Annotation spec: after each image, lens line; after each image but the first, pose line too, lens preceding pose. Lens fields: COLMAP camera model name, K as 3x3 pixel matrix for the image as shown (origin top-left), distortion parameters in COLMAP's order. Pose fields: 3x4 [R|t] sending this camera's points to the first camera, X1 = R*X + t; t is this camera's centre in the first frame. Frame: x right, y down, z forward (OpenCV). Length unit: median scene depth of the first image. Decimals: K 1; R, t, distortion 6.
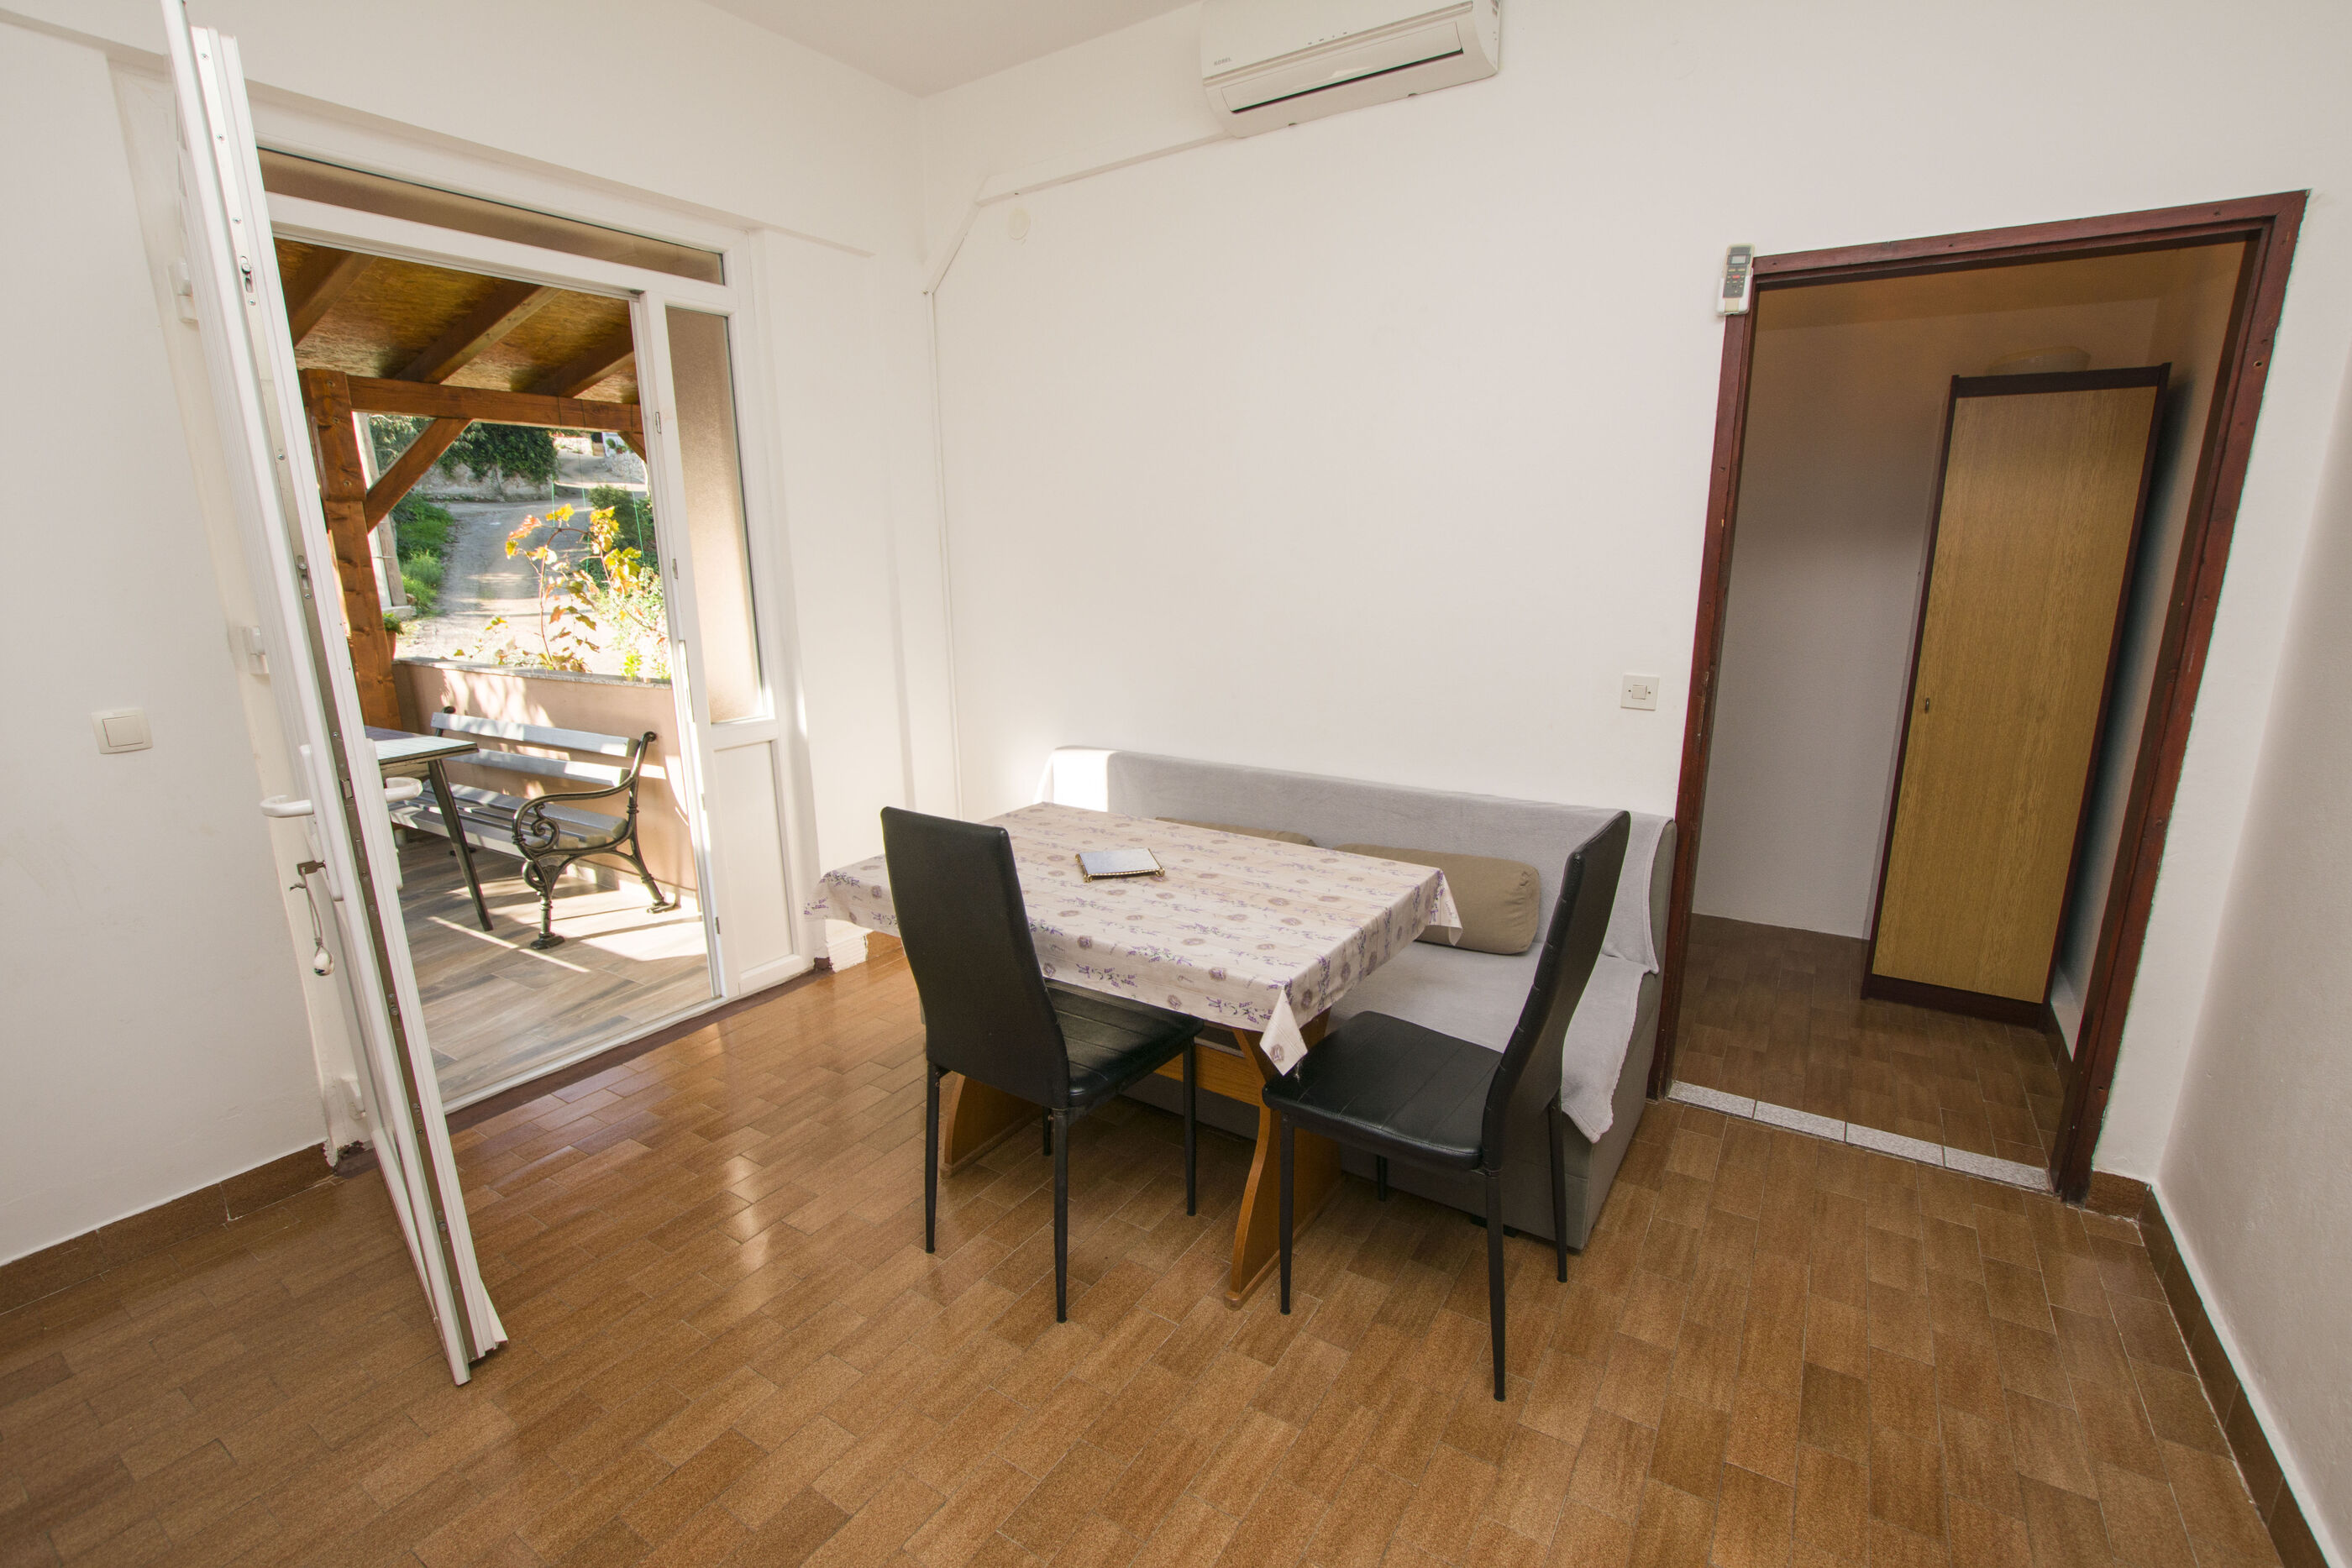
lens RADIAL K [[1038.9, 0, 1180.0], [0, 1038.9, 792.4], [0, 0, 1]] dist [-0.039739, 0.008461]
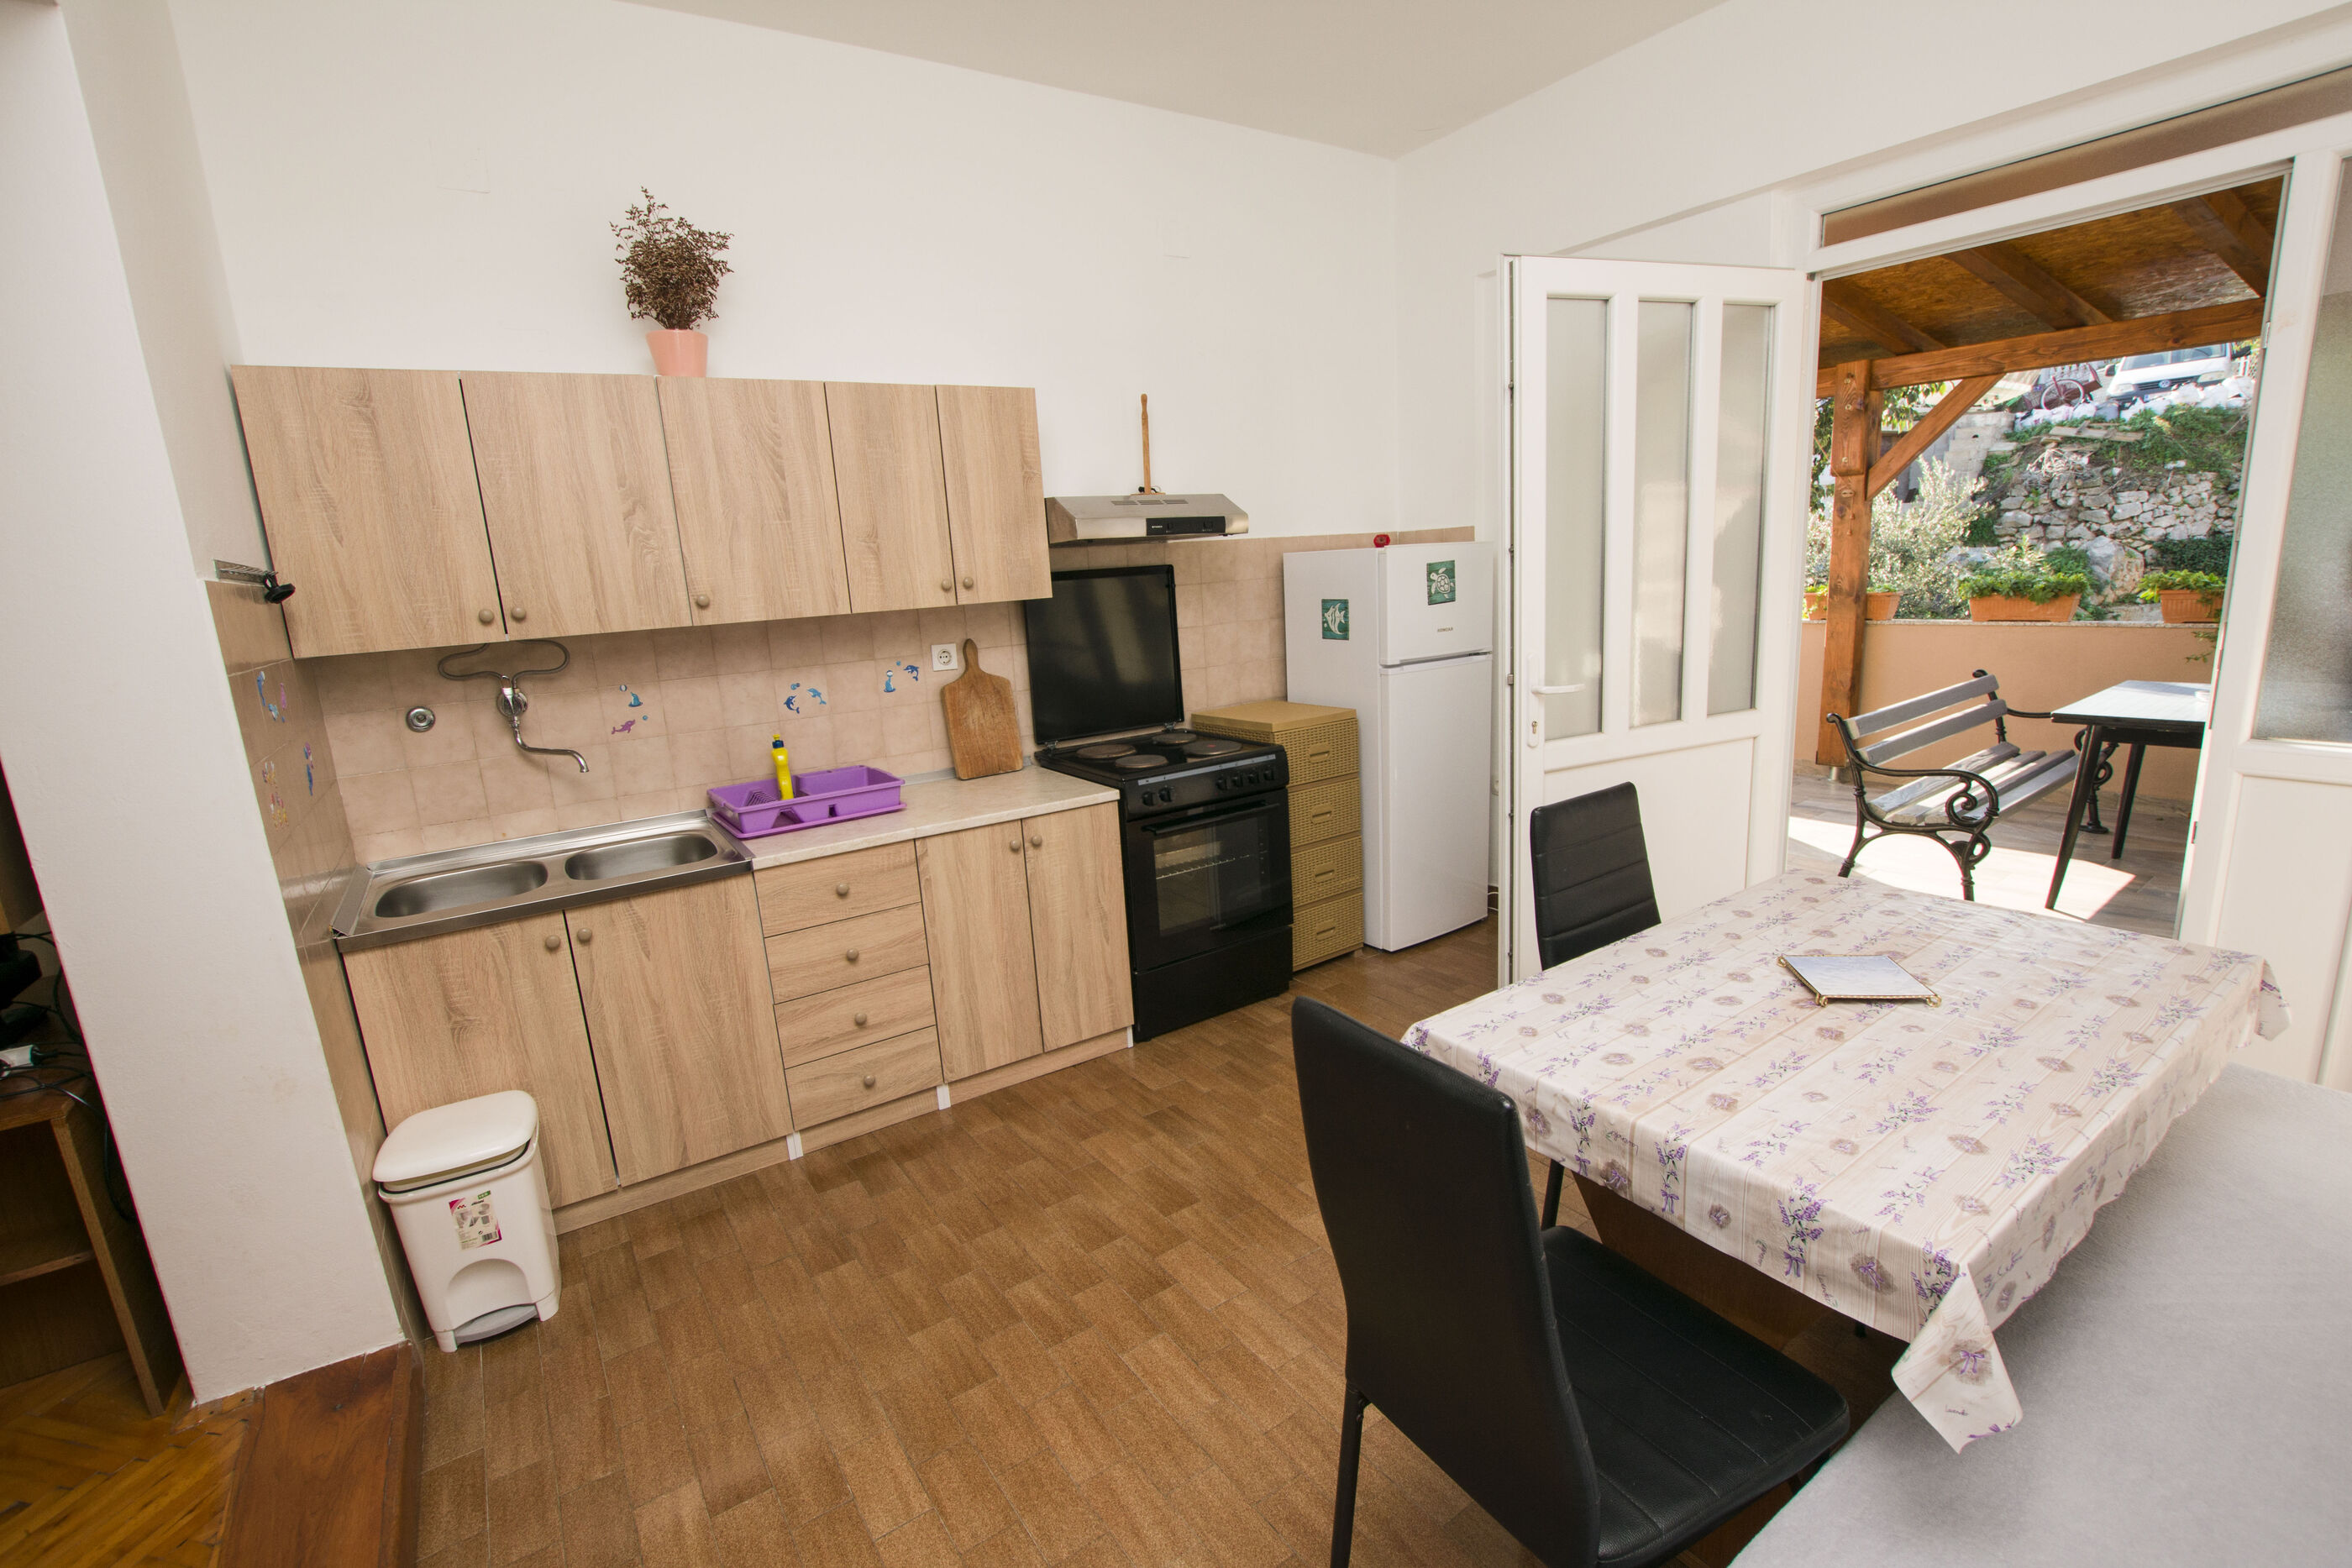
lens RADIAL K [[1038.9, 0, 1180.0], [0, 1038.9, 792.4], [0, 0, 1]] dist [-0.039739, 0.008461]
pose [[-0.384250, 0.232313, -0.893523, 0.725549], [-0.149117, 0.939499, 0.308392, -0.200774], [0.911107, 0.251739, -0.326360, 0.793867]]
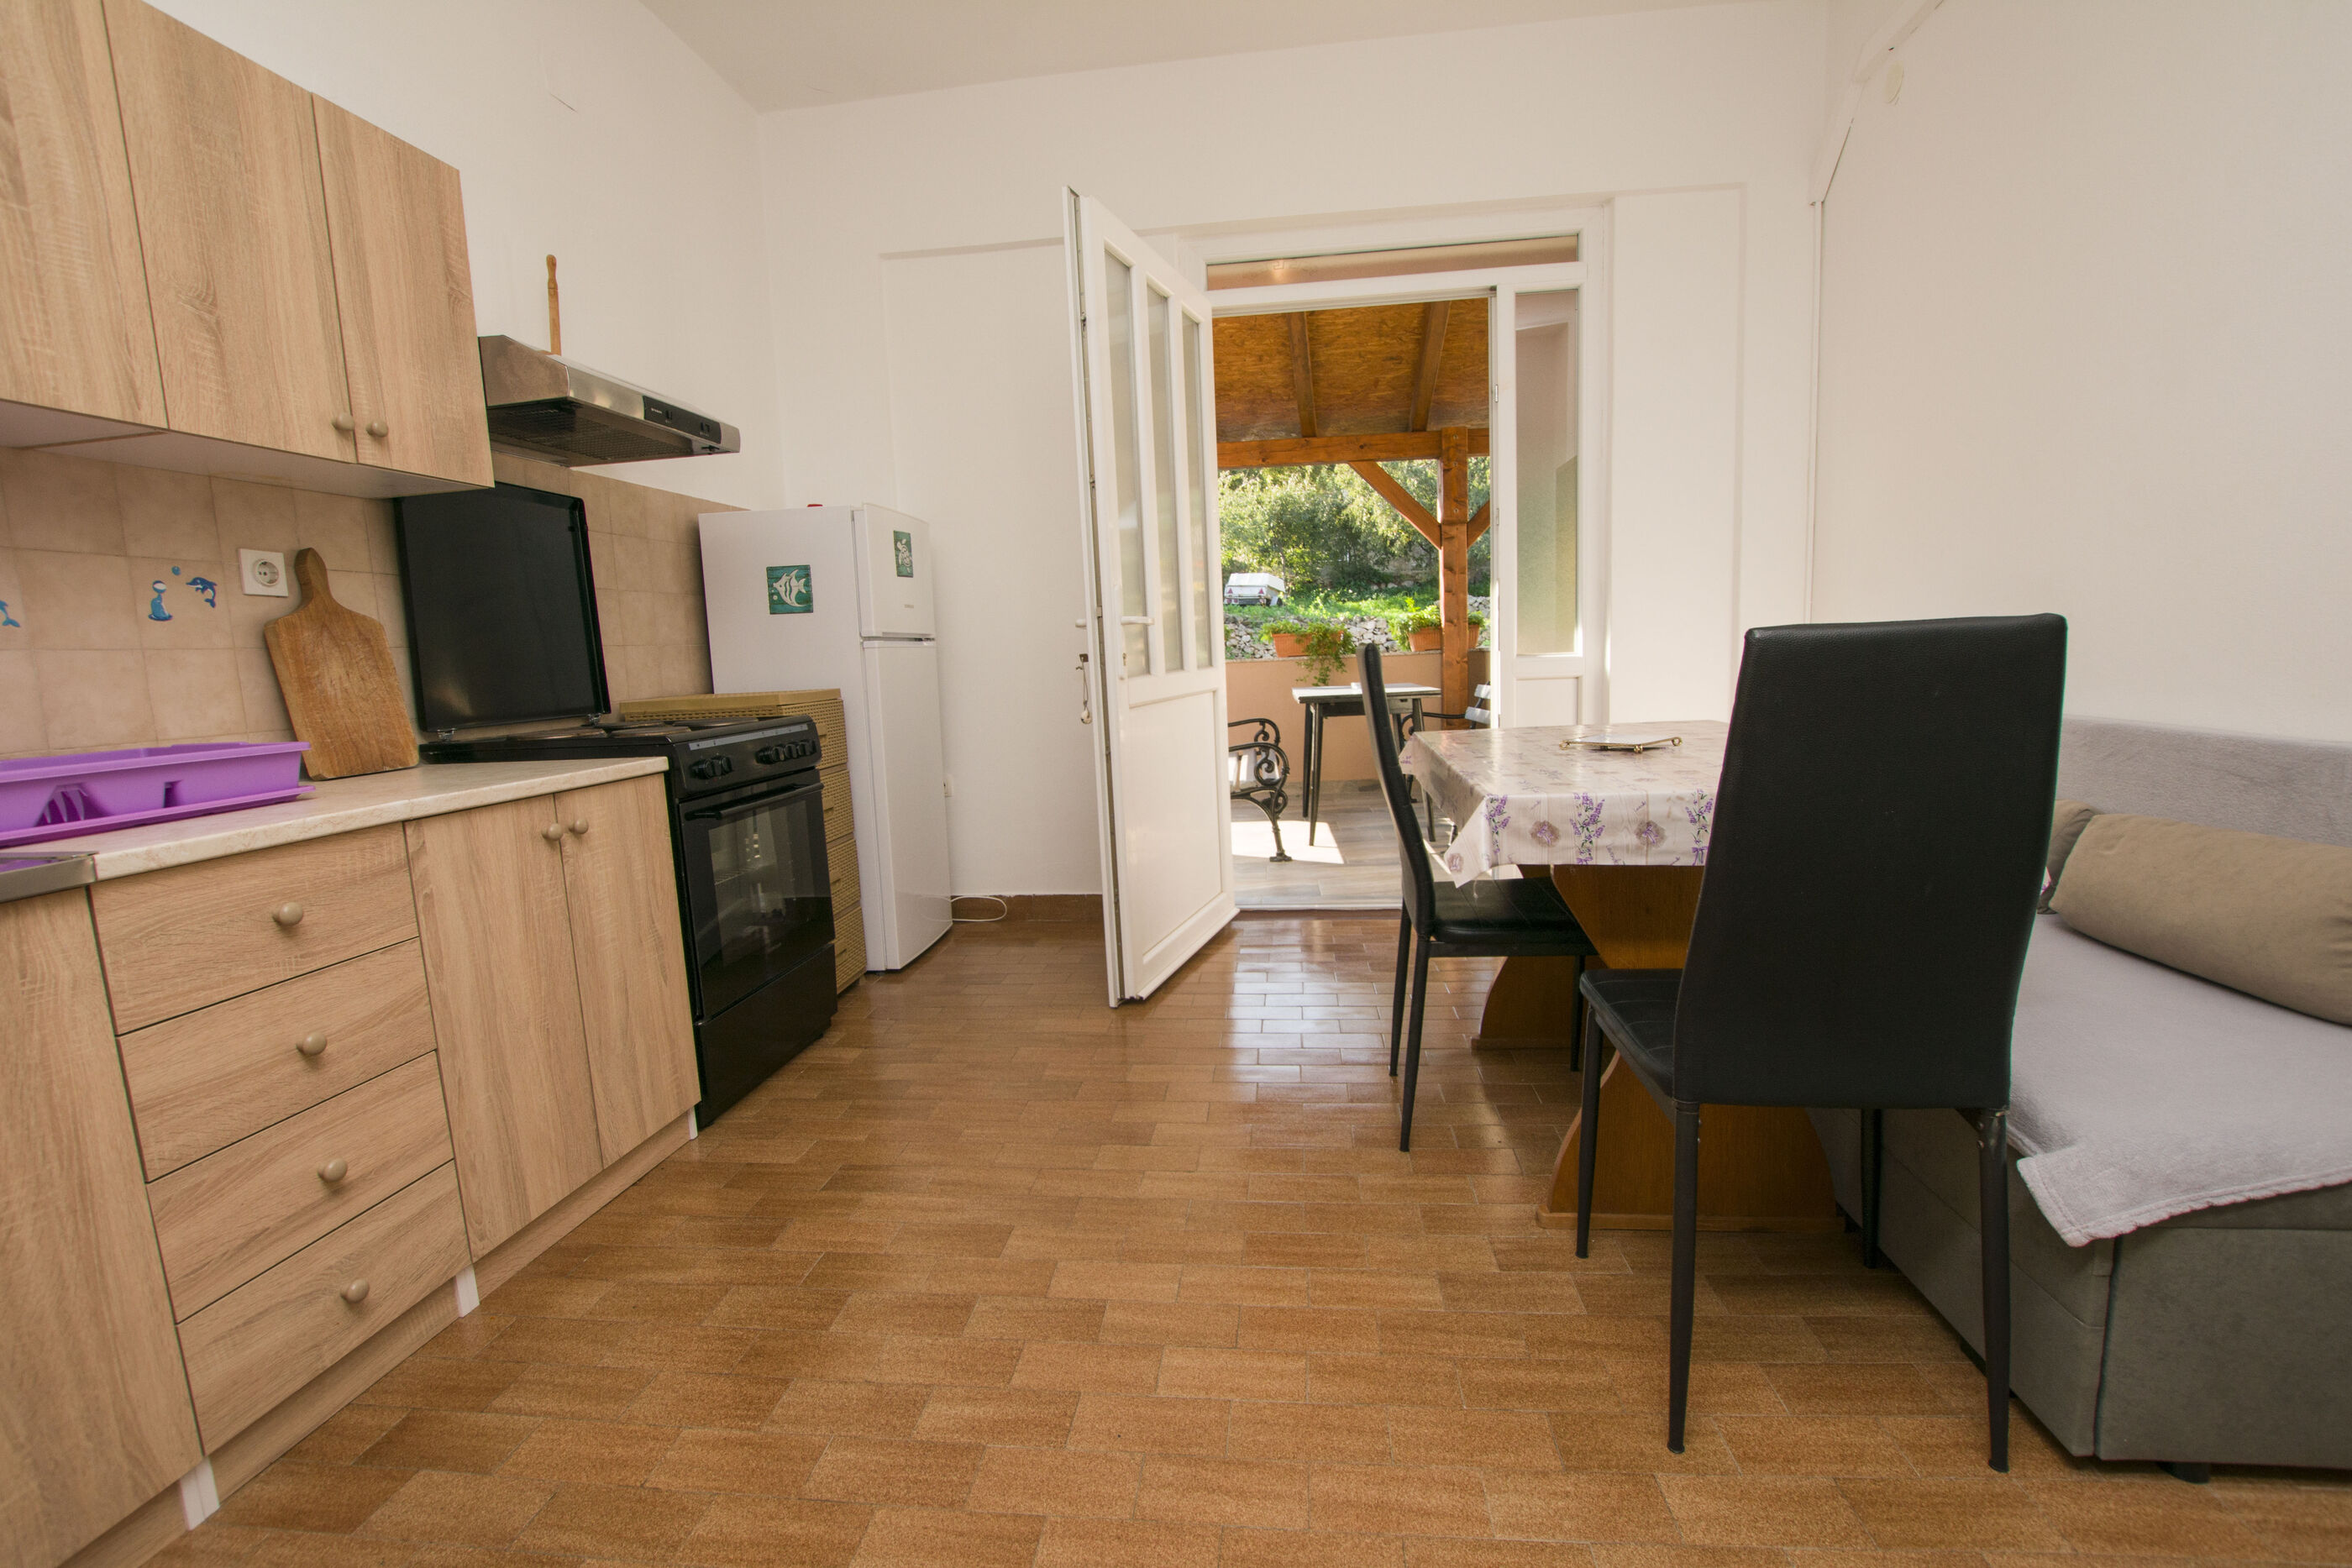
lens RADIAL K [[1038.9, 0, 1180.0], [0, 1038.9, 792.4], [0, 0, 1]] dist [-0.039739, 0.008461]
pose [[0.445584, 0.115268, -0.887788, 0.589943], [-0.170557, 0.984443, 0.042215, 0.142326], [0.878843, 0.132609, 0.458312, 0.258227]]
